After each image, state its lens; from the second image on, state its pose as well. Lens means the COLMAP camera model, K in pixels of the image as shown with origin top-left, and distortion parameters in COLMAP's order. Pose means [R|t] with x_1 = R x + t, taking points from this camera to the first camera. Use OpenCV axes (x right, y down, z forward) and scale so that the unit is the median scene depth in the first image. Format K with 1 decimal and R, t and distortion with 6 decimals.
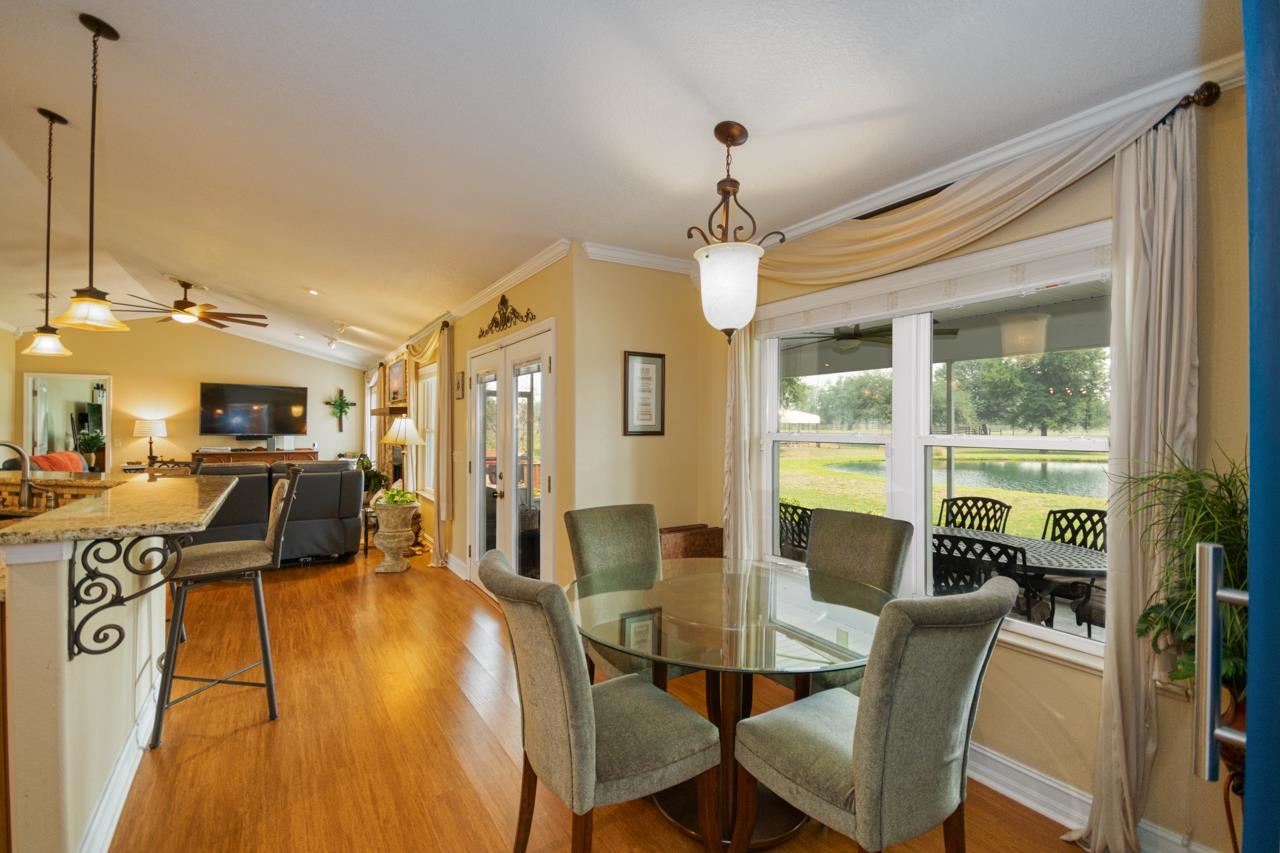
lens RADIAL K [[565.0, 0, 640.4], [0, 565.0, 420.9], [0, 0, 1]] dist [0.004515, -0.003833]
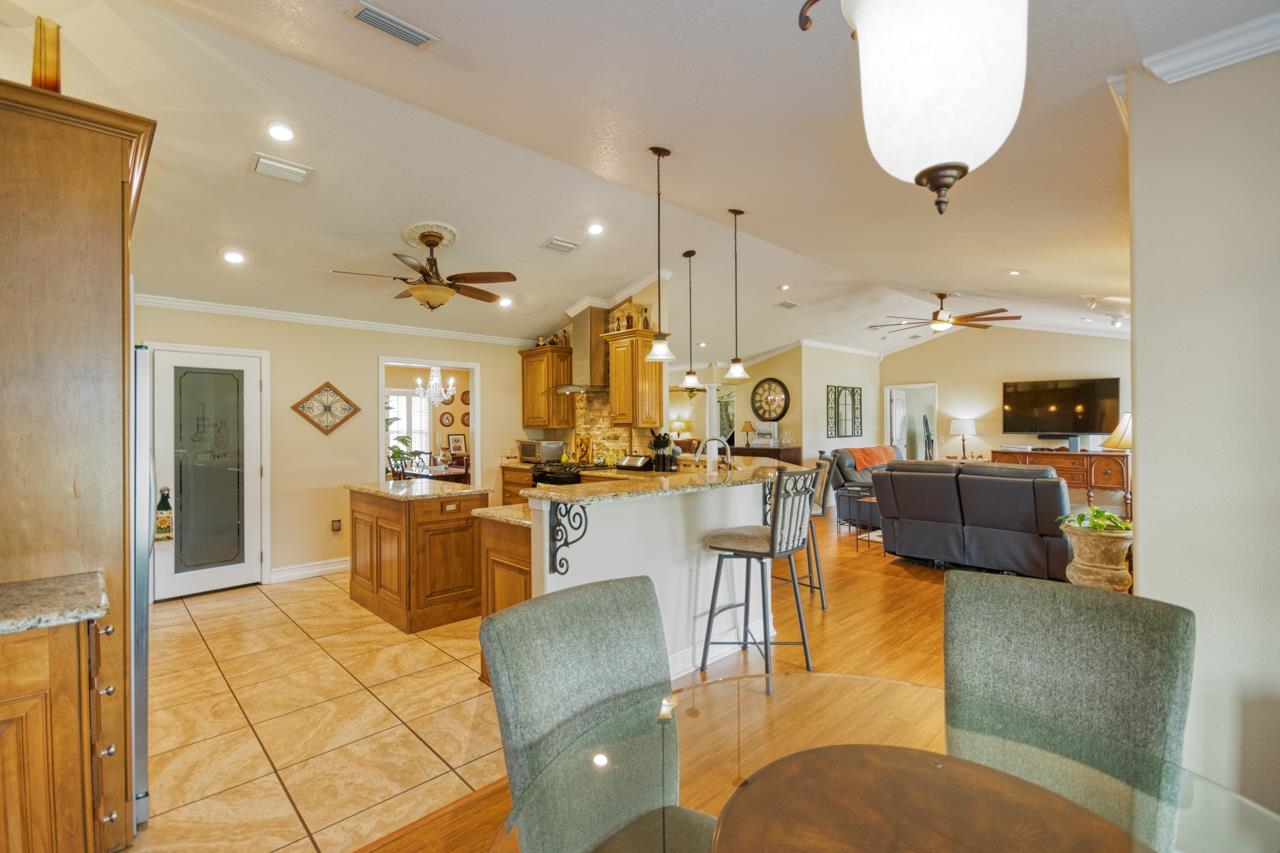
lens RADIAL K [[565.0, 0, 646.6], [0, 565.0, 423.9], [0, 0, 1]] dist [0.004515, -0.003833]
pose [[0.194371, -0.008162, -0.980894, 0.200204], [0.017486, 0.999835, -0.004854, 0.002470], [0.980772, -0.016208, 0.194481, 0.301401]]
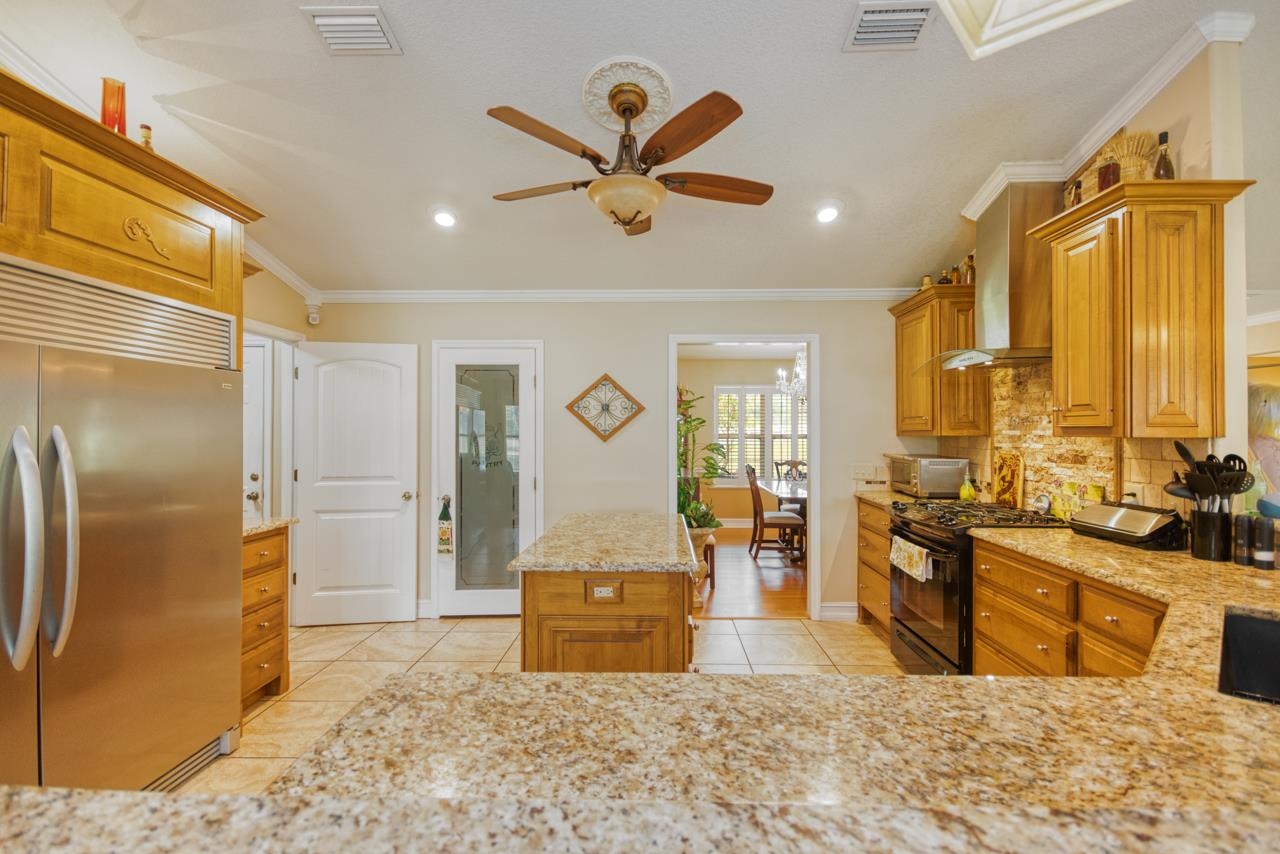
lens RADIAL K [[565.0, 0, 640.9], [0, 565.0, 431.2], [0, 0, 1]] dist [0.004515, -0.003833]
pose [[-0.567371, -0.003027, -0.823457, -0.316017], [0.007507, 0.999933, -0.008848, -0.000096], [0.823428, -0.011201, -0.567310, 0.436161]]
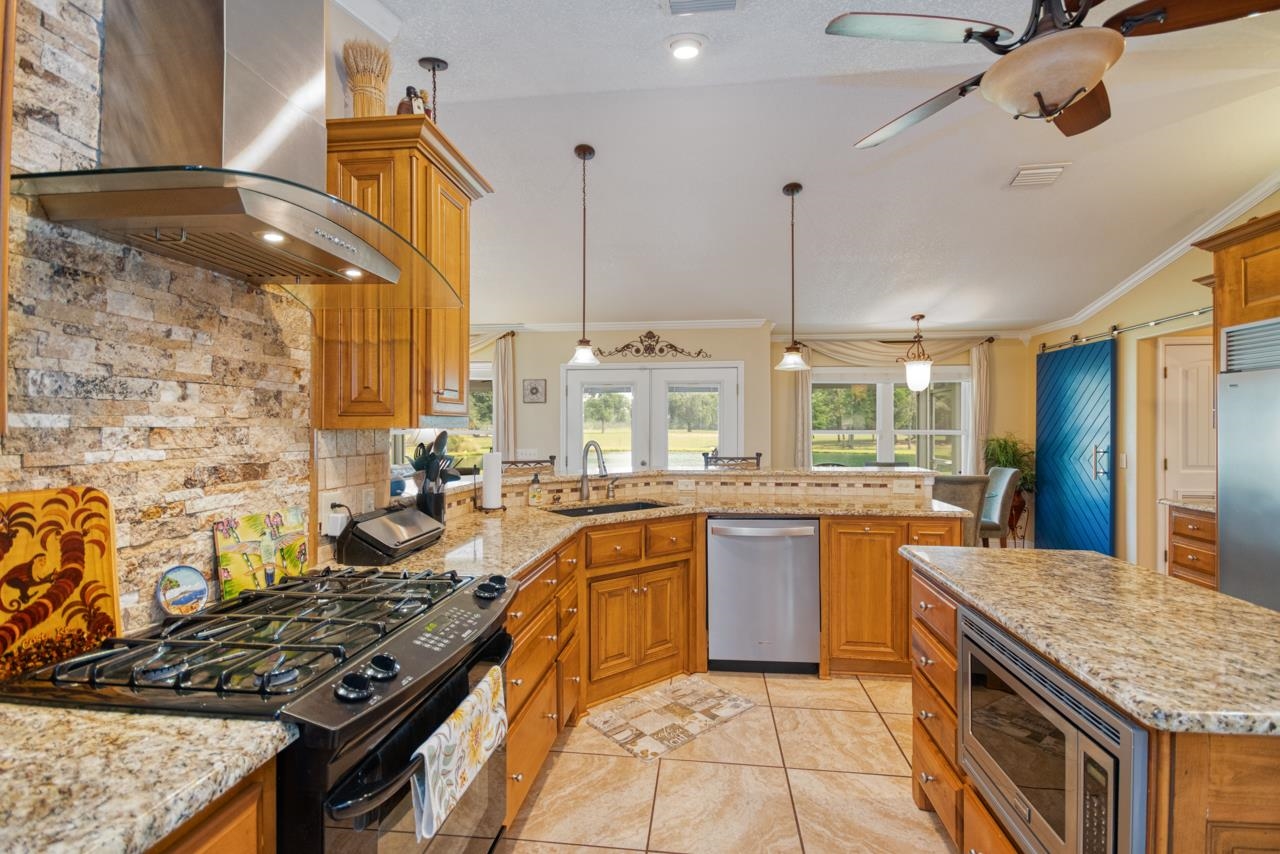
lens RADIAL K [[565.0, 0, 638.1], [0, 565.0, 428.3], [0, 0, 1]] dist [0.004515, -0.003833]
pose [[0.649125, -0.003151, 0.760675, -1.126986], [-0.008529, 0.999898, 0.011420, -0.002417], [-0.760634, -0.013901, 0.649032, 0.115936]]
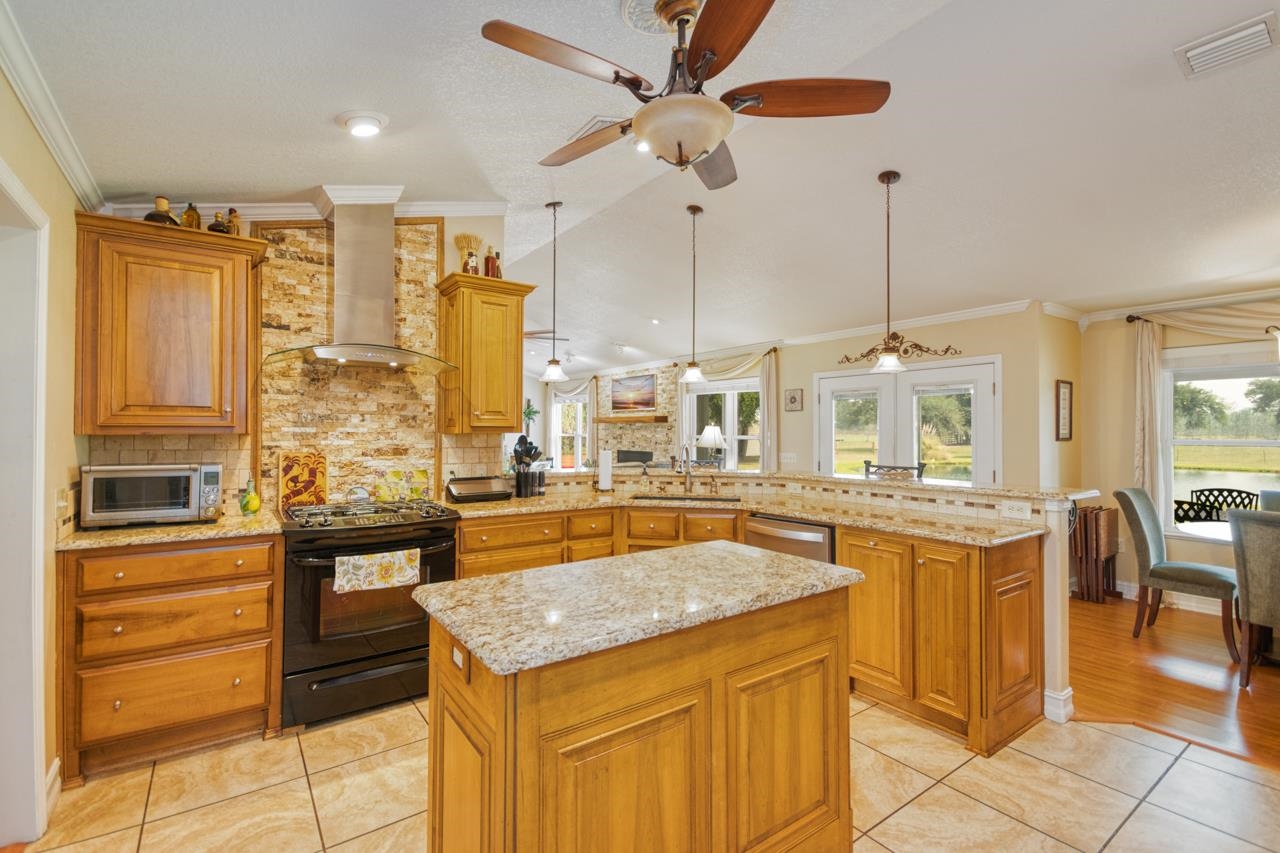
lens RADIAL K [[565.0, 0, 635.3], [0, 565.0, 429.3], [0, 0, 1]] dist [0.004515, -0.003833]
pose [[0.999242, 0.002321, 0.038862, -0.764998], [-0.002594, 0.999972, 0.006974, -0.007018], [-0.038845, -0.007070, 0.999220, -0.231871]]
